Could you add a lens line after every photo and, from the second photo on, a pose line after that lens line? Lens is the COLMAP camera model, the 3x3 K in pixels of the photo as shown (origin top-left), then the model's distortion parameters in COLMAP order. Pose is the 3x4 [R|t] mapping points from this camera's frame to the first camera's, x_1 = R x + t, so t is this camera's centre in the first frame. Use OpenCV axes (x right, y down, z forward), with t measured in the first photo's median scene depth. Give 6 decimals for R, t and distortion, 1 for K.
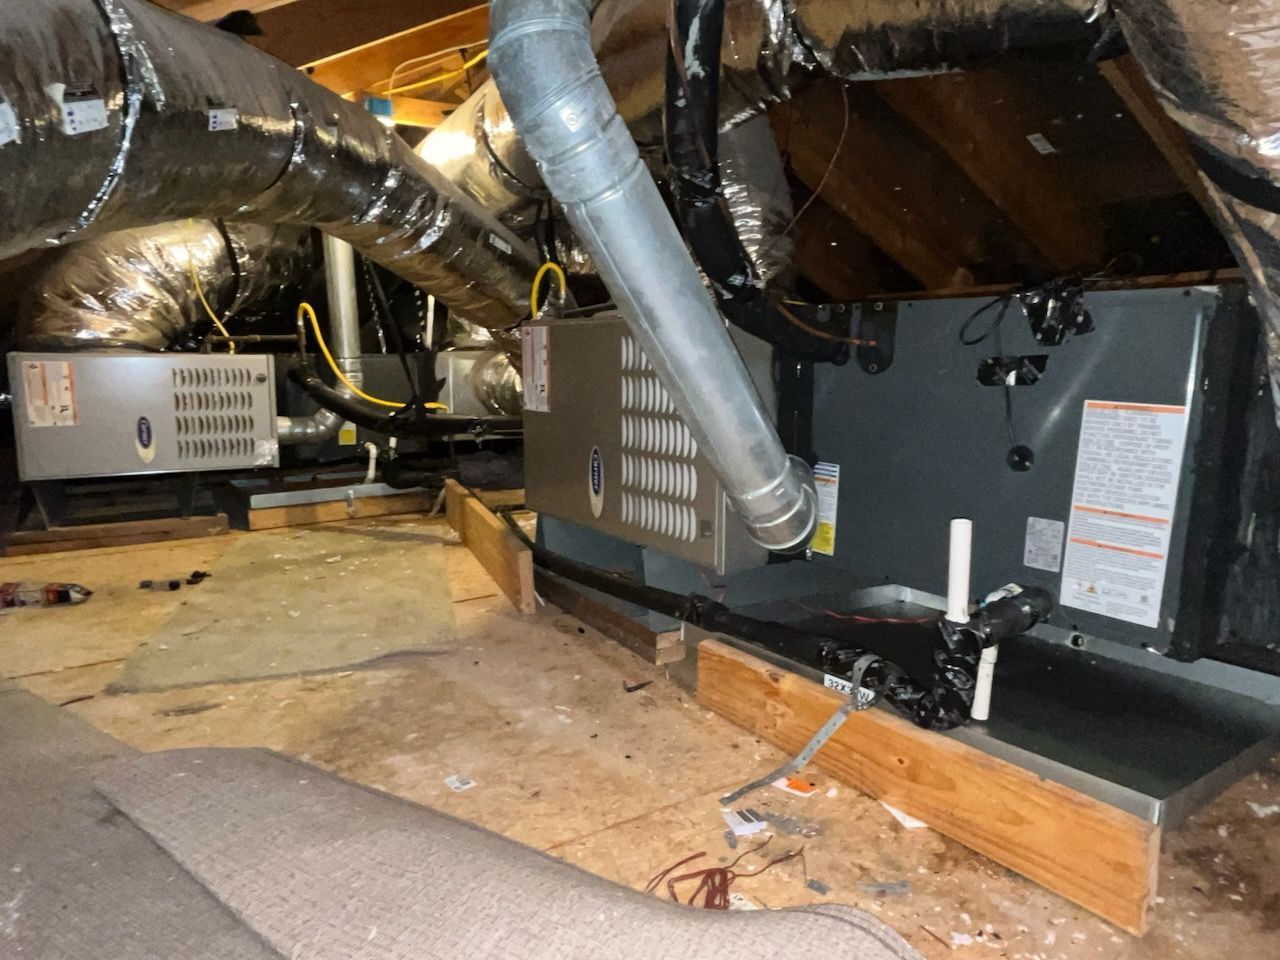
lens RADIAL K [[824.6, 0, 671.6], [0, 824.6, 477.3], [0, 0, 1]] dist [-0.000027, -0.002620]
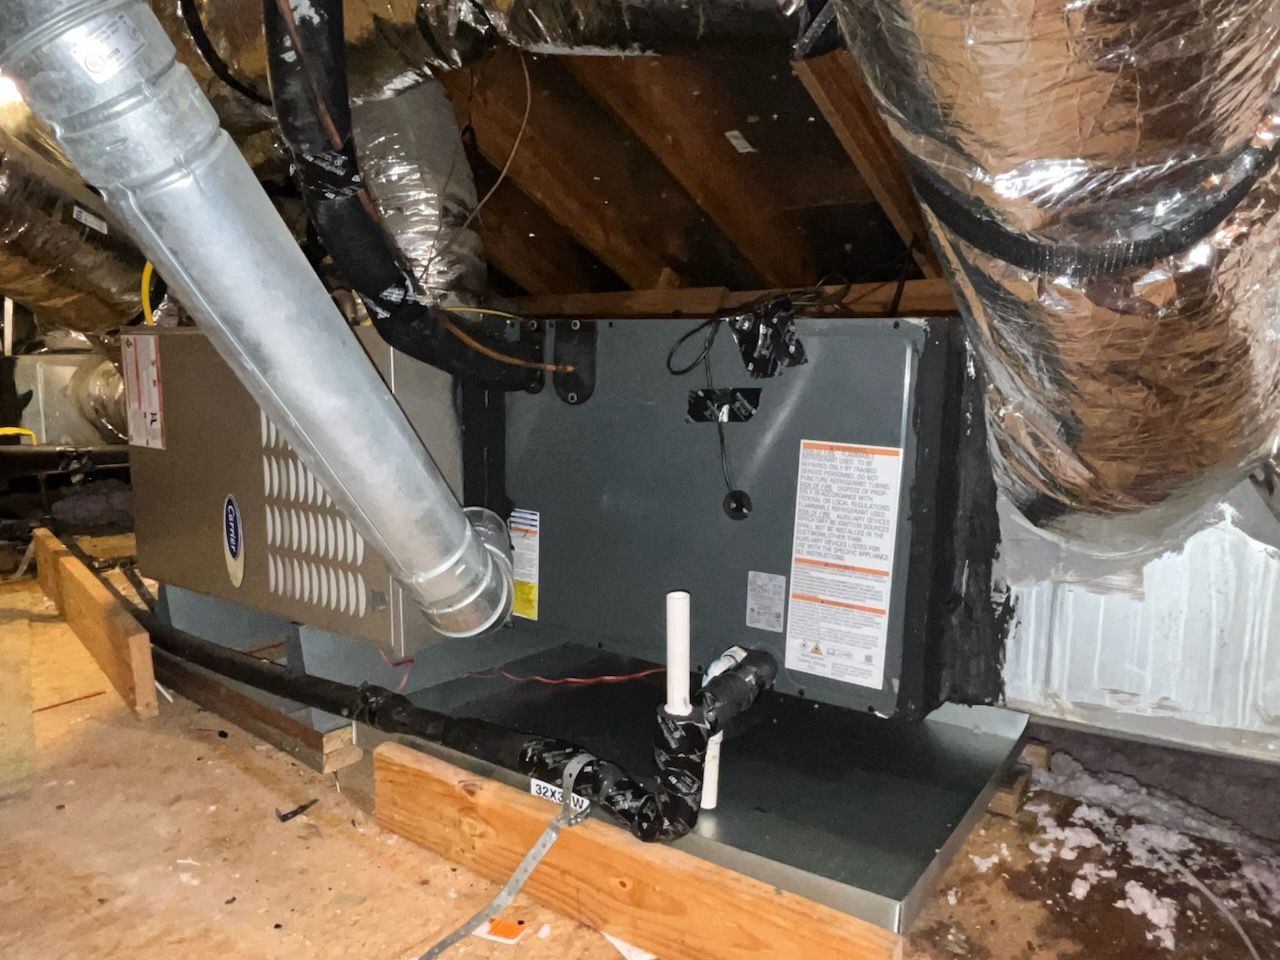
lens RADIAL K [[824.6, 0, 671.6], [0, 824.6, 477.3], [0, 0, 1]] dist [-0.000027, -0.002620]
pose [[0.944599, -0.054565, 0.323660, 0.066534], [0.045054, 0.998306, 0.036812, -0.084674], [-0.325120, -0.020190, 0.945457, 0.174633]]
